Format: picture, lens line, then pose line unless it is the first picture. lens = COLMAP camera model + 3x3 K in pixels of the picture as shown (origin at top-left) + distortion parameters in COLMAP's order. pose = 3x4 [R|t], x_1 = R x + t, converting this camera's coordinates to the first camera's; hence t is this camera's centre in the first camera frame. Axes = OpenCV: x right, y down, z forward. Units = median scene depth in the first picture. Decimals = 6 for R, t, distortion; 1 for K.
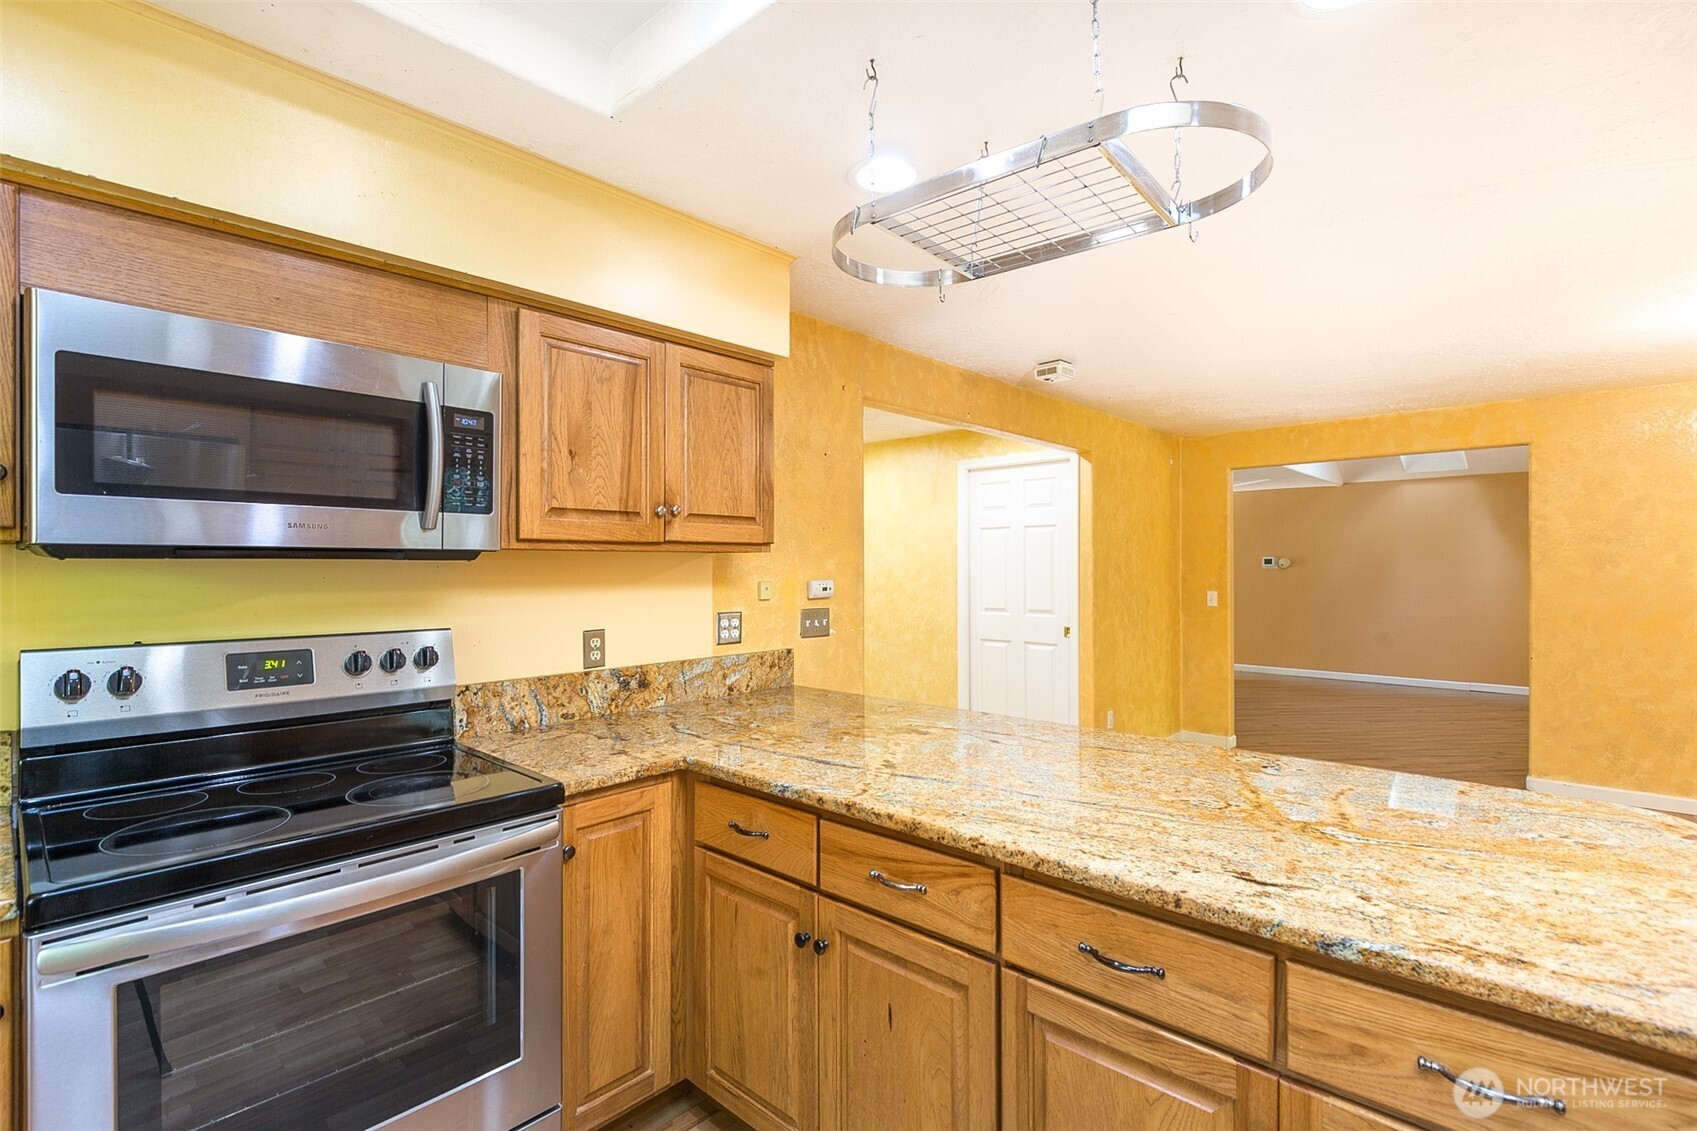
lens RADIAL K [[778.0, 0, 857.3], [0, 778.0, 575.1], [0, 0, 1]] dist [0.015378, -0.009444]
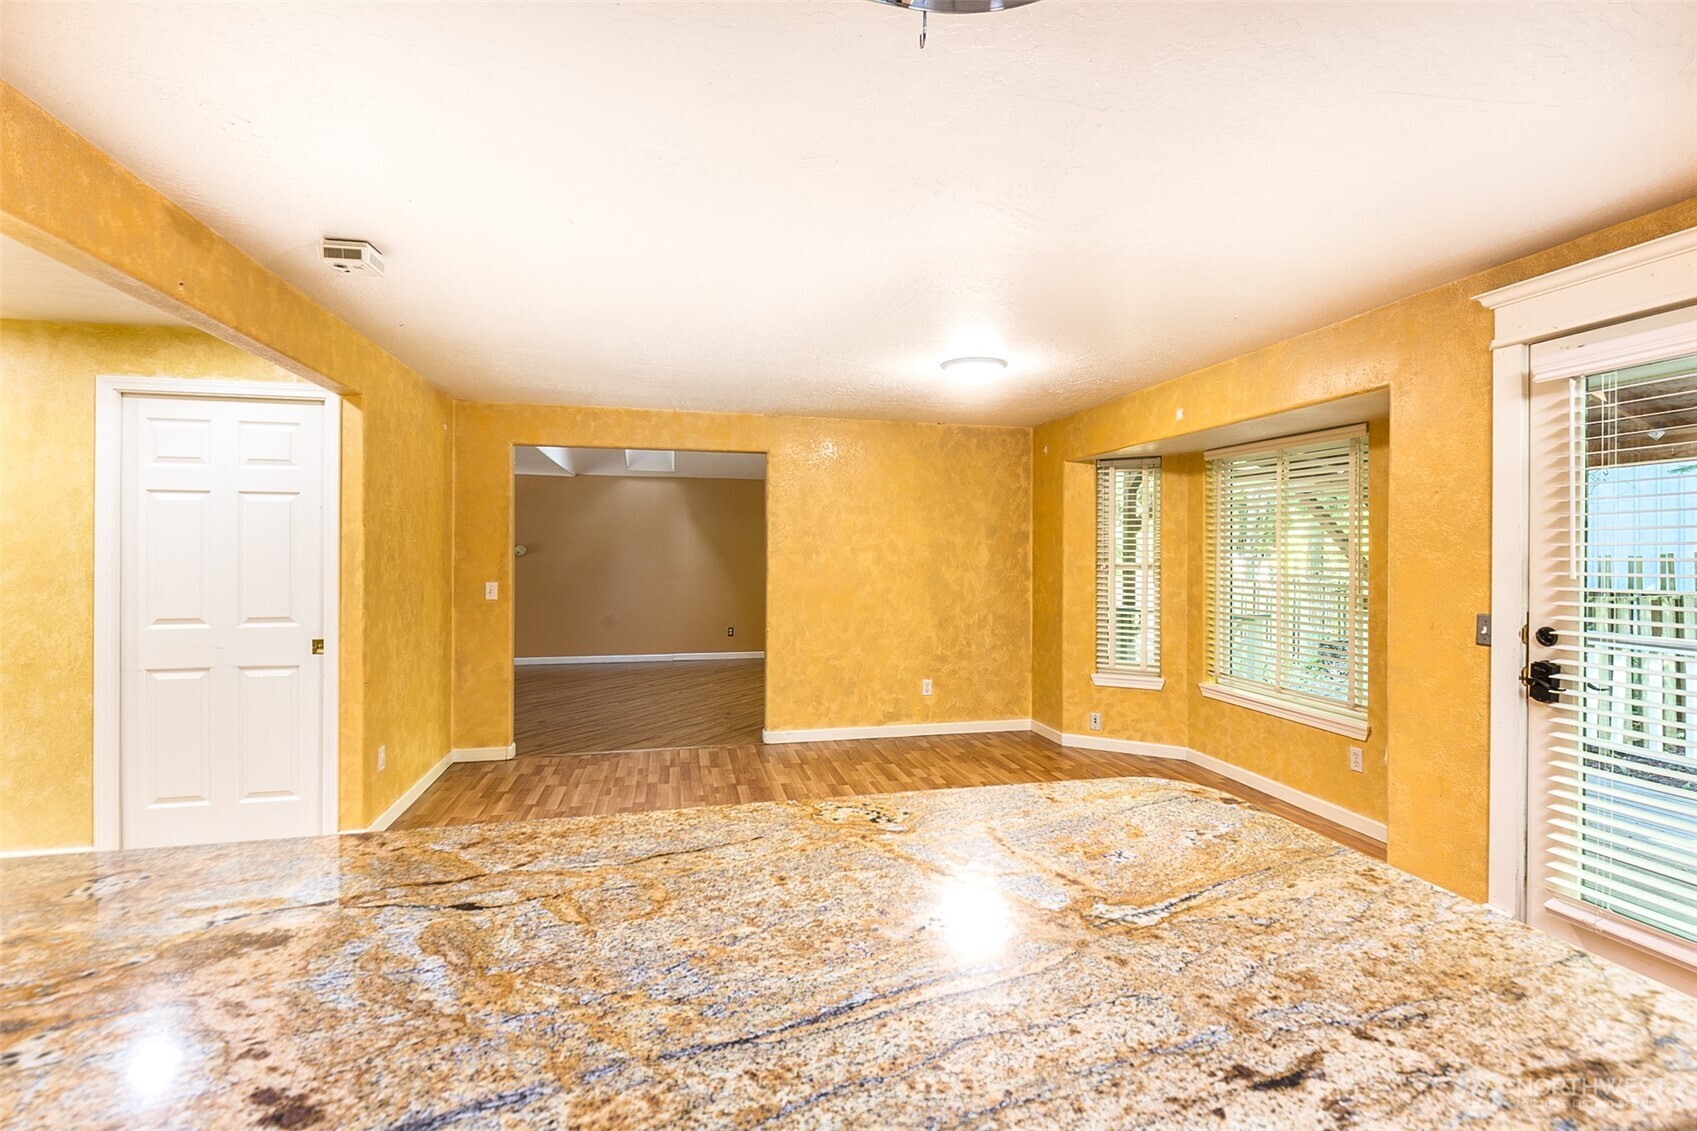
lens RADIAL K [[778.0, 0, 855.7], [0, 778.0, 555.4], [0, 0, 1]] dist [0.015378, -0.009444]
pose [[0.566380, 0.002518, 0.824140, -0.082726], [0.004900, 0.999967, -0.006423, -0.004927], [-0.824130, 0.007676, 0.566349, 0.449431]]
